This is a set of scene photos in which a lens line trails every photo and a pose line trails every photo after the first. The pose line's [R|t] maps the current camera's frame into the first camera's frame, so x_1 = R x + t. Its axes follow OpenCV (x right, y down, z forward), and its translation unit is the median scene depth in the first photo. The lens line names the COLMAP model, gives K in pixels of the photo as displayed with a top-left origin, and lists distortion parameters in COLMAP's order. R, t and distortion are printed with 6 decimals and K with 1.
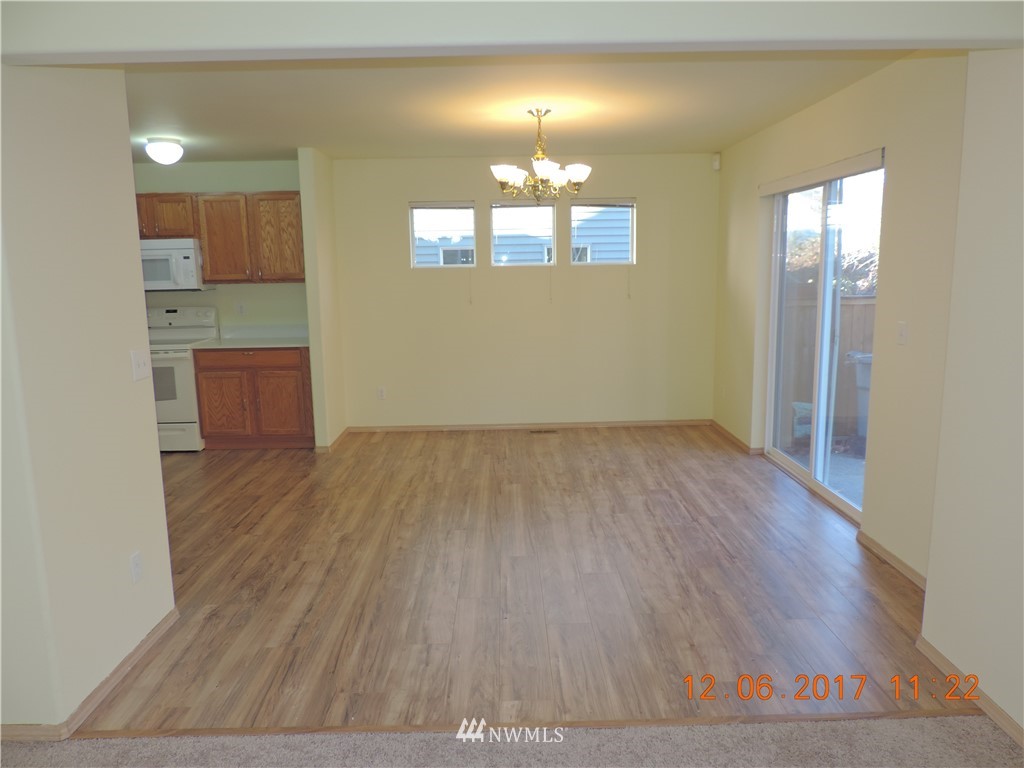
lens RADIAL K [[737.3, 0, 512.0], [0, 737.3, 384.0], [0, 0, 1]] dist [-0.008391, -0.000001]
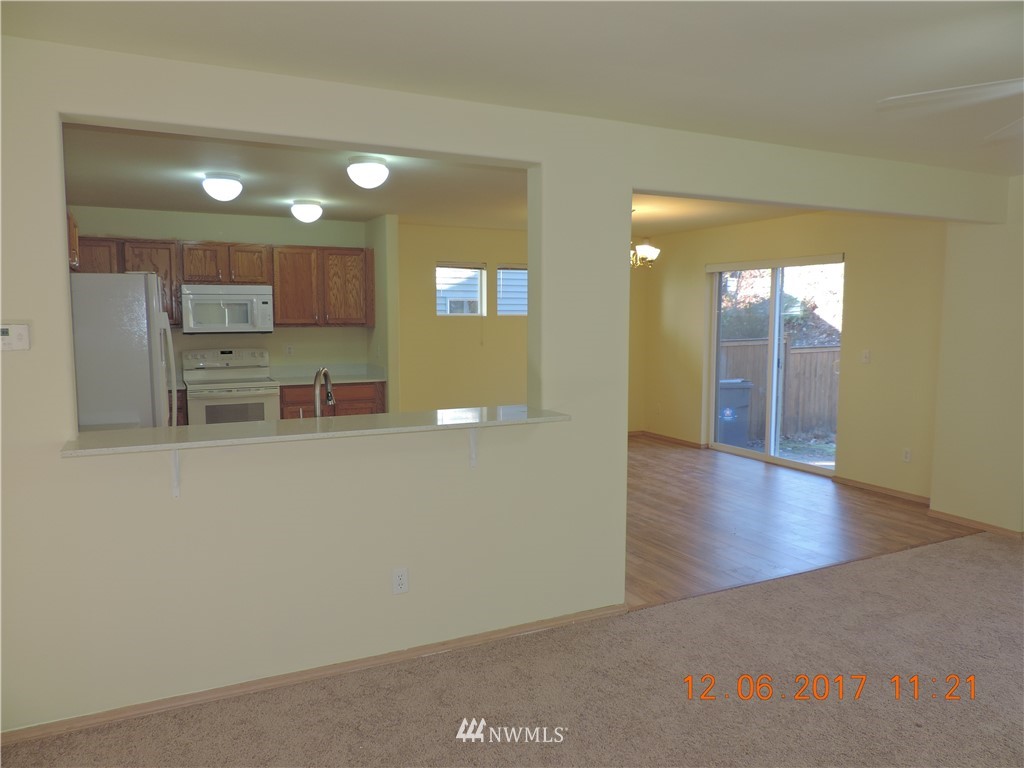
lens RADIAL K [[737.3, 0, 512.0], [0, 737.3, 384.0], [0, 0, 1]] dist [-0.008391, -0.000001]
pose [[0.899817, -0.025406, 0.435528, -0.586373], [0.056202, 0.996735, -0.057972, 0.031931], [-0.432633, 0.076642, 0.898307, -0.128969]]
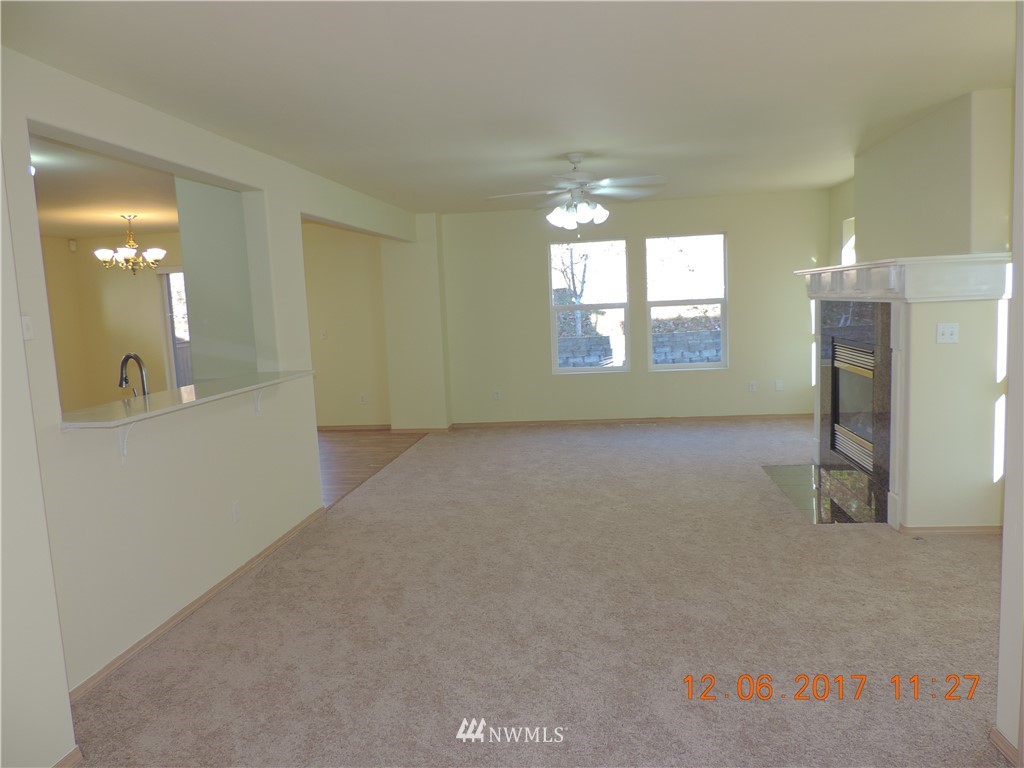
lens RADIAL K [[737.3, 0, 512.0], [0, 737.3, 384.0], [0, 0, 1]] dist [-0.008391, -0.000001]
pose [[0.154528, -0.105972, 0.982289, -1.086728], [0.207219, 0.975593, 0.072651, 0.027064], [-0.966013, 0.192322, 0.172716, 0.021918]]
